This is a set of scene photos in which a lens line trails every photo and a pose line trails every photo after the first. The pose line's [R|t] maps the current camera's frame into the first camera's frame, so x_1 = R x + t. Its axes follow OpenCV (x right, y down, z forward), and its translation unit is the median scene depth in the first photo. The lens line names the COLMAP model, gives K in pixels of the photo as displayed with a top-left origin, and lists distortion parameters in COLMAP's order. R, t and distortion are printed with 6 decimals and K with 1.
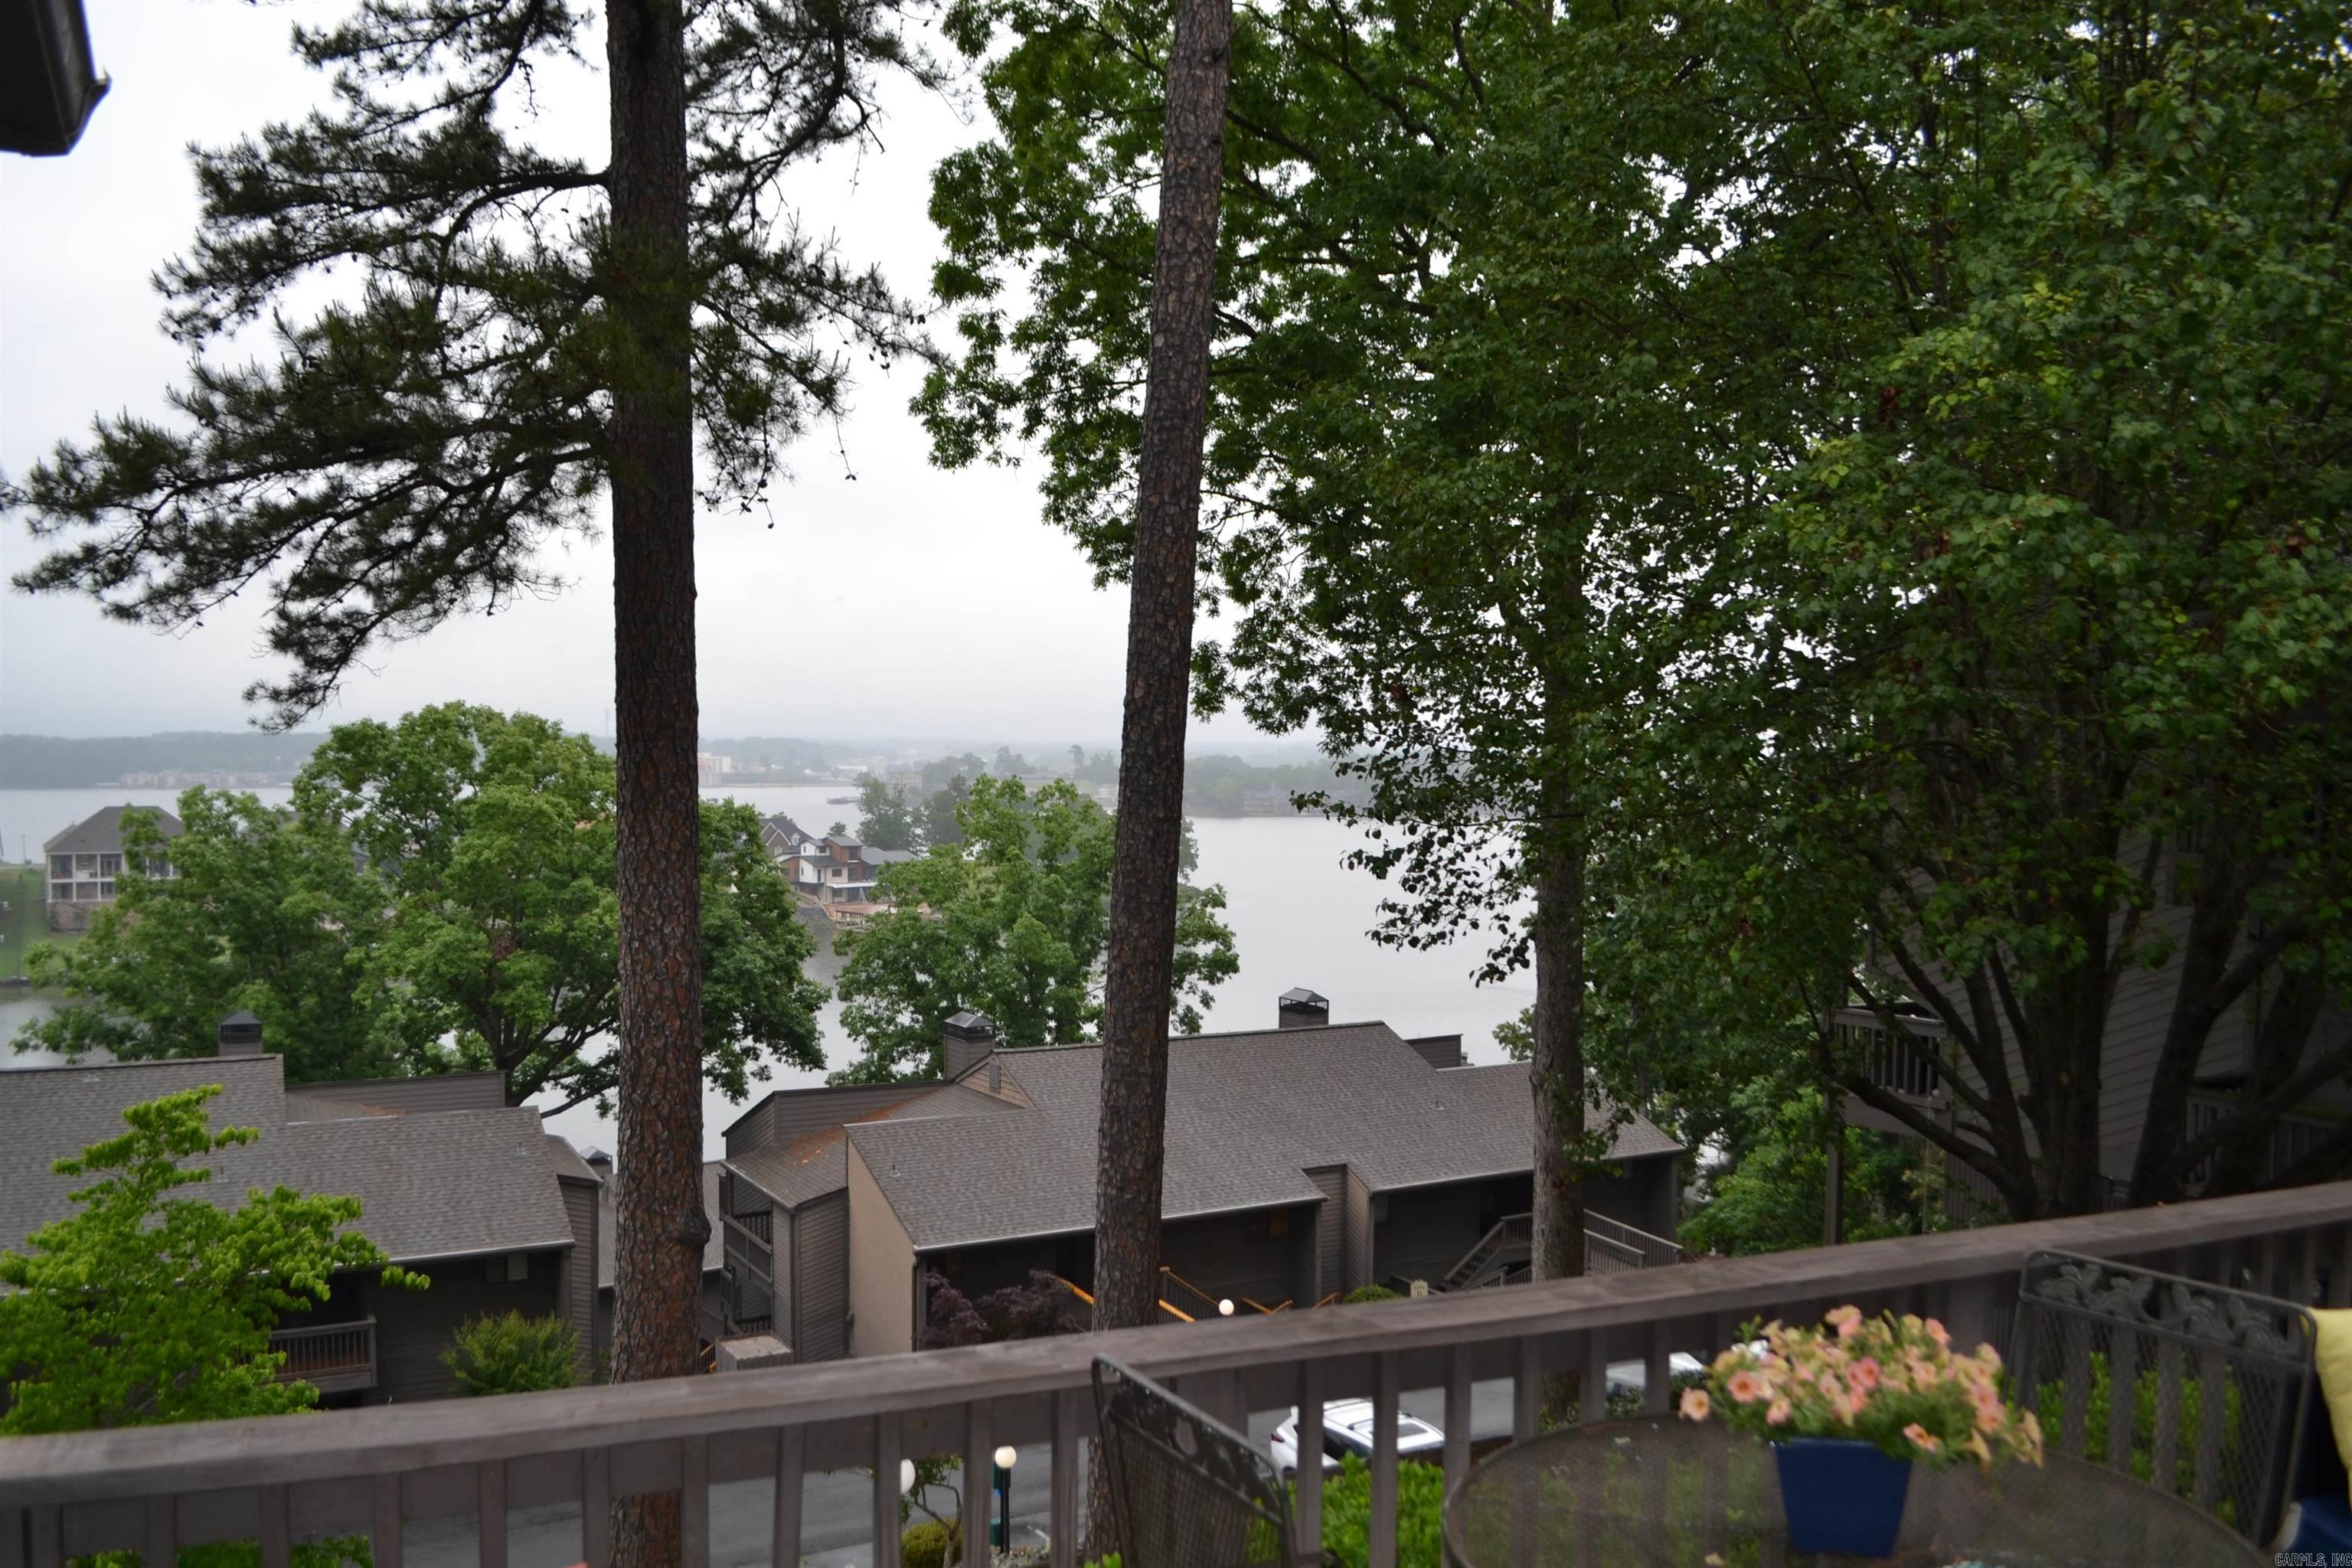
lens RADIAL K [[1877.4, 0, 1175.0], [0, 1877.4, 784.3], [0, 0, 1]] dist [-0.080671, 0.007121]
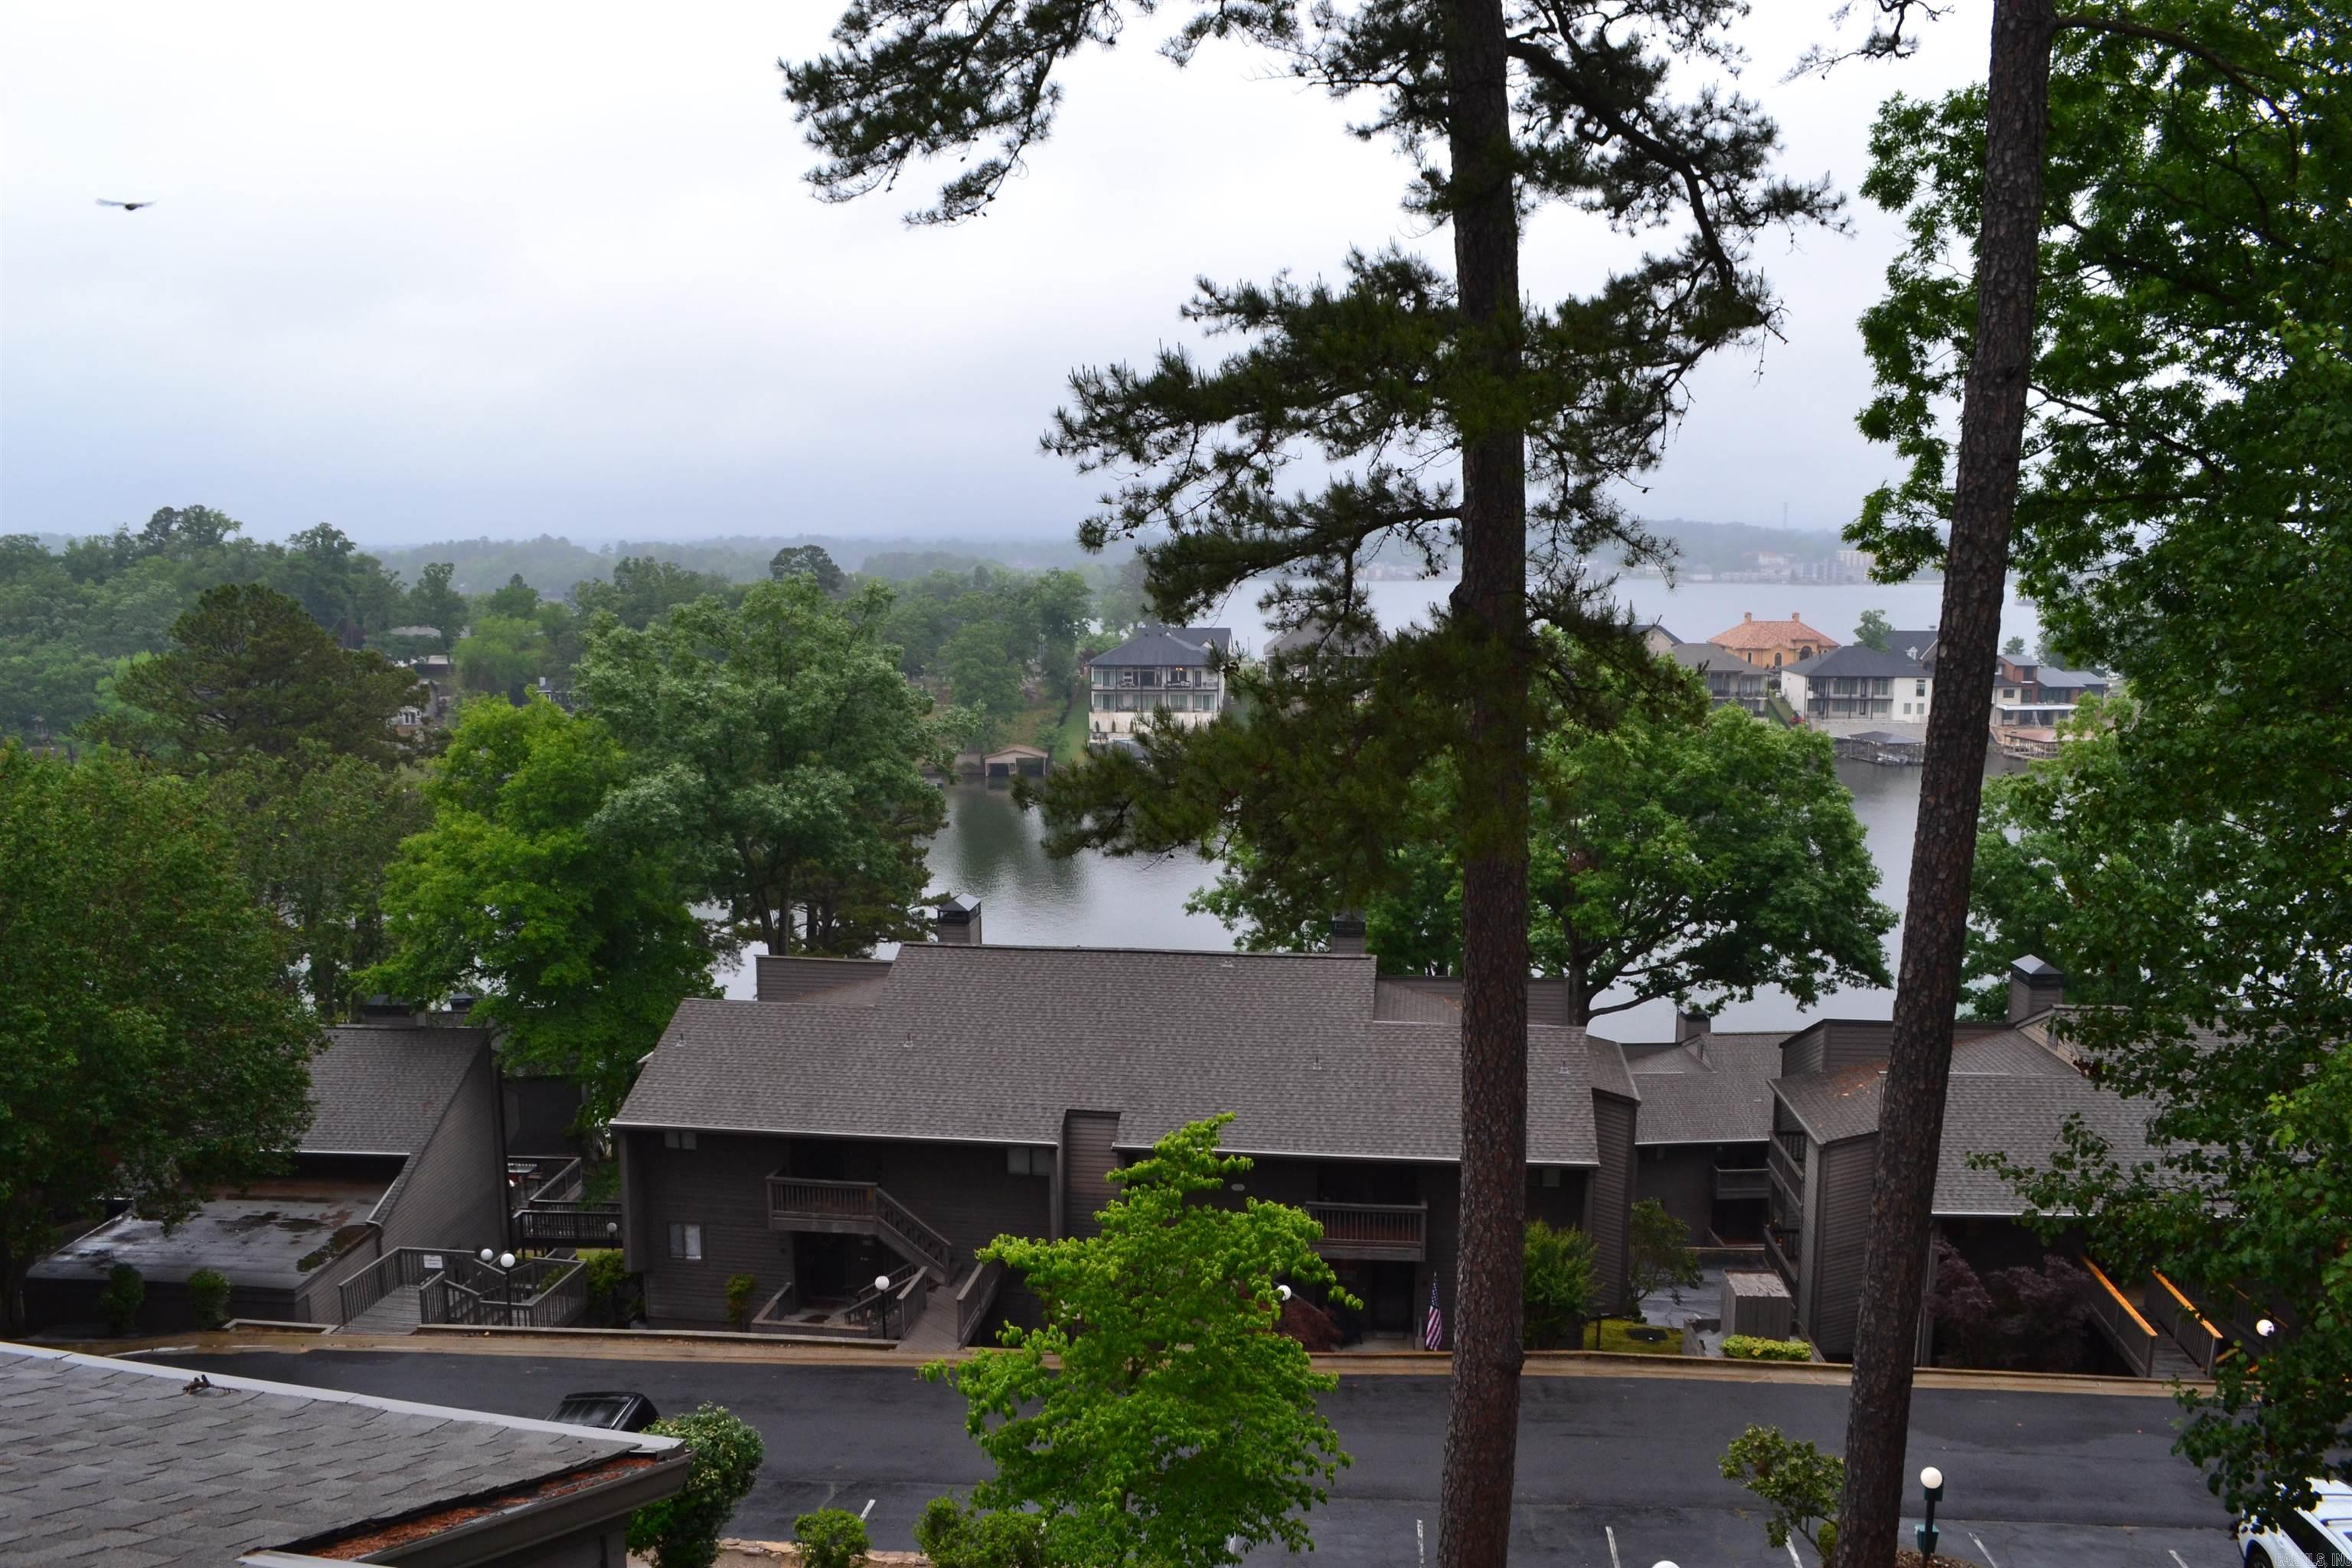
lens RADIAL K [[1877.4, 0, 1179.8], [0, 1877.4, 788.1], [0, 0, 1]] dist [-0.080671, 0.007121]
pose [[0.823032, 0.069303, -0.563752, 0.063823], [-0.008671, 0.993946, 0.109530, -0.074525], [0.567929, -0.085258, 0.818650, -0.030973]]
